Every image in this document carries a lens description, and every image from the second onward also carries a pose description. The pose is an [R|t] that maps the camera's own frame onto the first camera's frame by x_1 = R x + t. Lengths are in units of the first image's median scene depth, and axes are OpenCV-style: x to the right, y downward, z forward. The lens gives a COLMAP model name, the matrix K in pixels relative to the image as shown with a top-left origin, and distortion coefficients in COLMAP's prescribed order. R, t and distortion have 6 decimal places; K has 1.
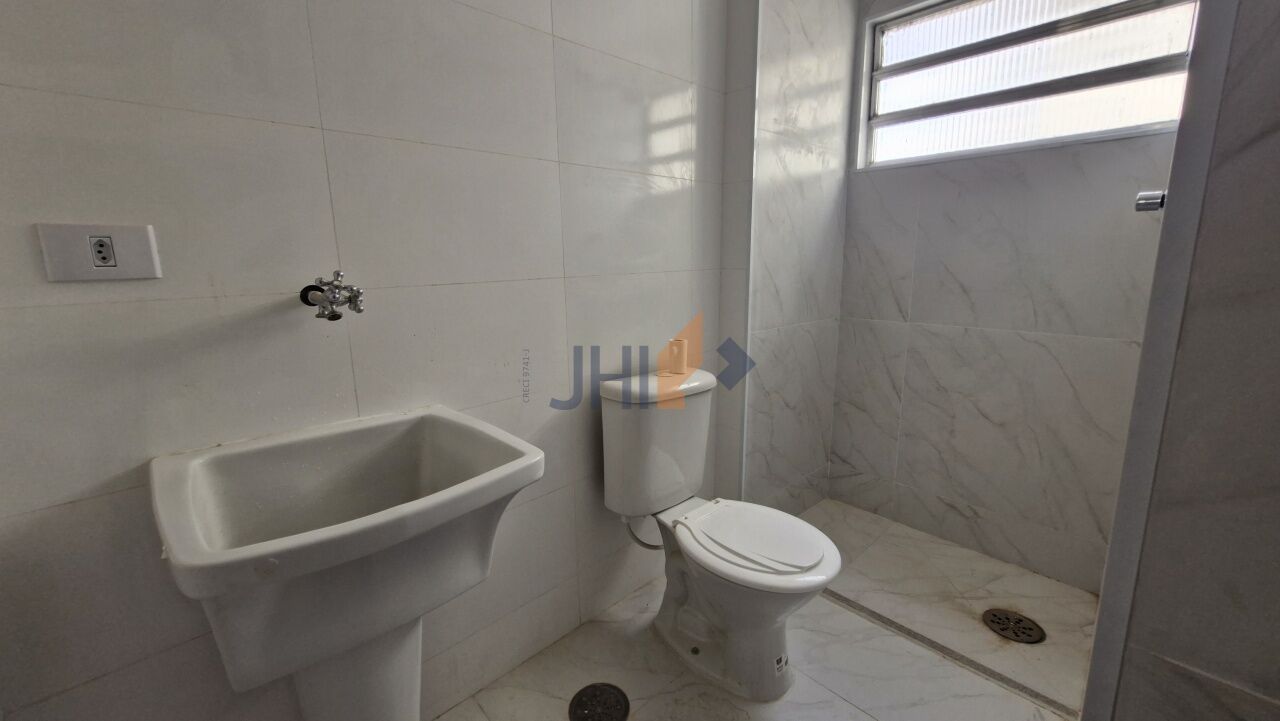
lens RADIAL K [[509.6, 0, 645.6], [0, 509.6, 352.9], [0, 0, 1]] dist [0.000845, -0.000038]
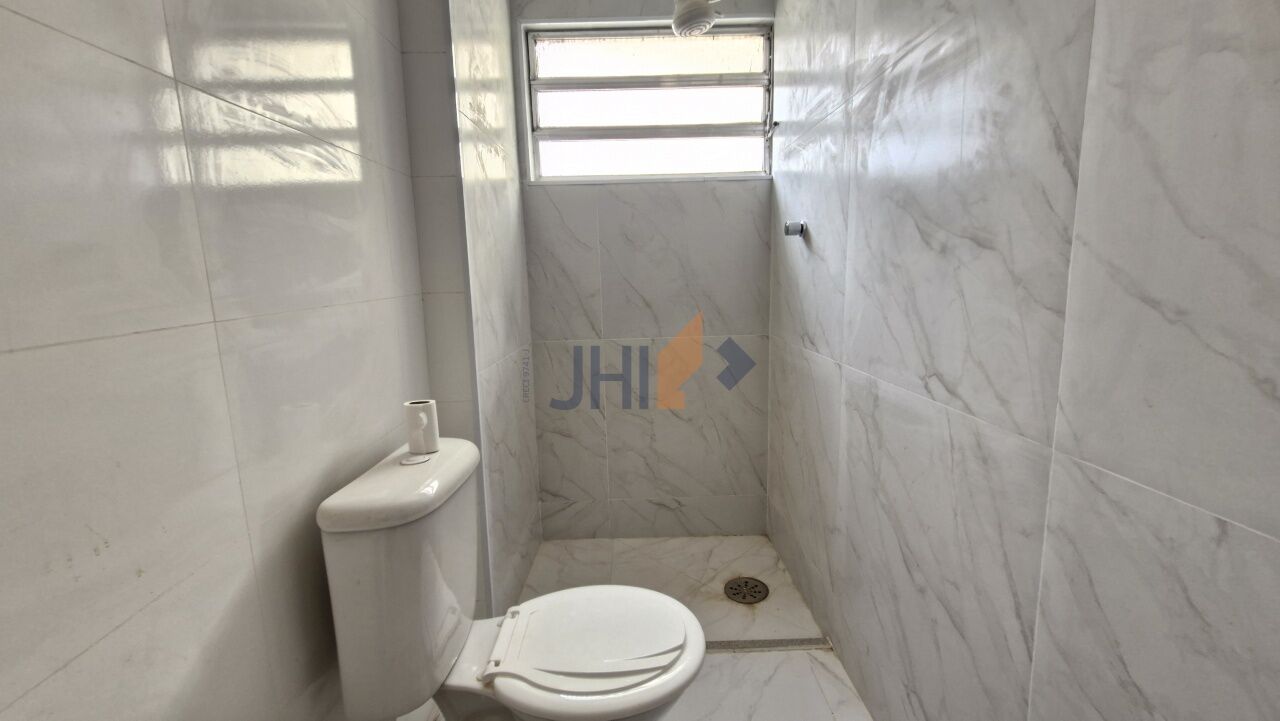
lens RADIAL K [[509.6, 0, 645.6], [0, 509.6, 352.9], [0, 0, 1]] dist [0.000845, -0.000038]
pose [[0.675812, -0.124955, 0.726405, -0.191929], [0.158321, 0.987131, 0.022510, -0.052001], [-0.719870, 0.099793, 0.686898, 0.307098]]
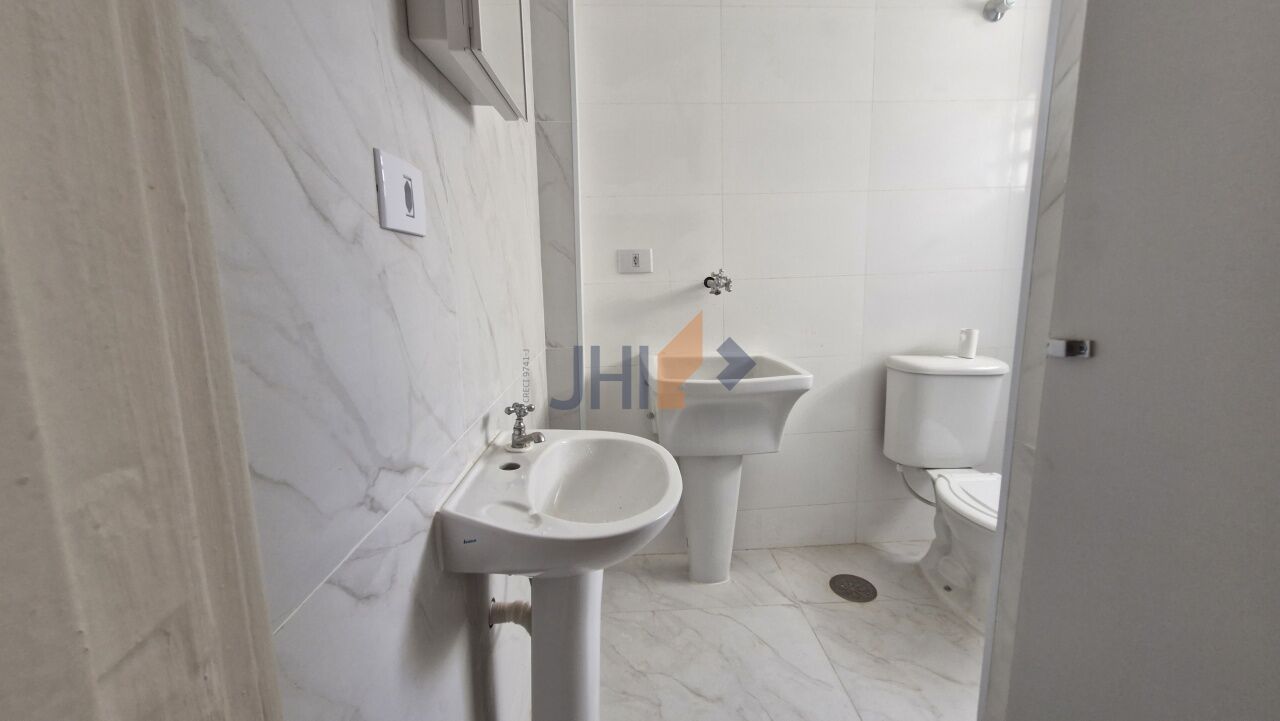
lens RADIAL K [[509.6, 0, 645.6], [0, 509.6, 352.9], [0, 0, 1]] dist [0.000845, -0.000038]
pose [[0.769812, 0.104582, -0.629644, 0.215132], [-0.104807, 0.993807, 0.036929, 0.057573], [0.629606, 0.037563, 0.776006, -0.340050]]
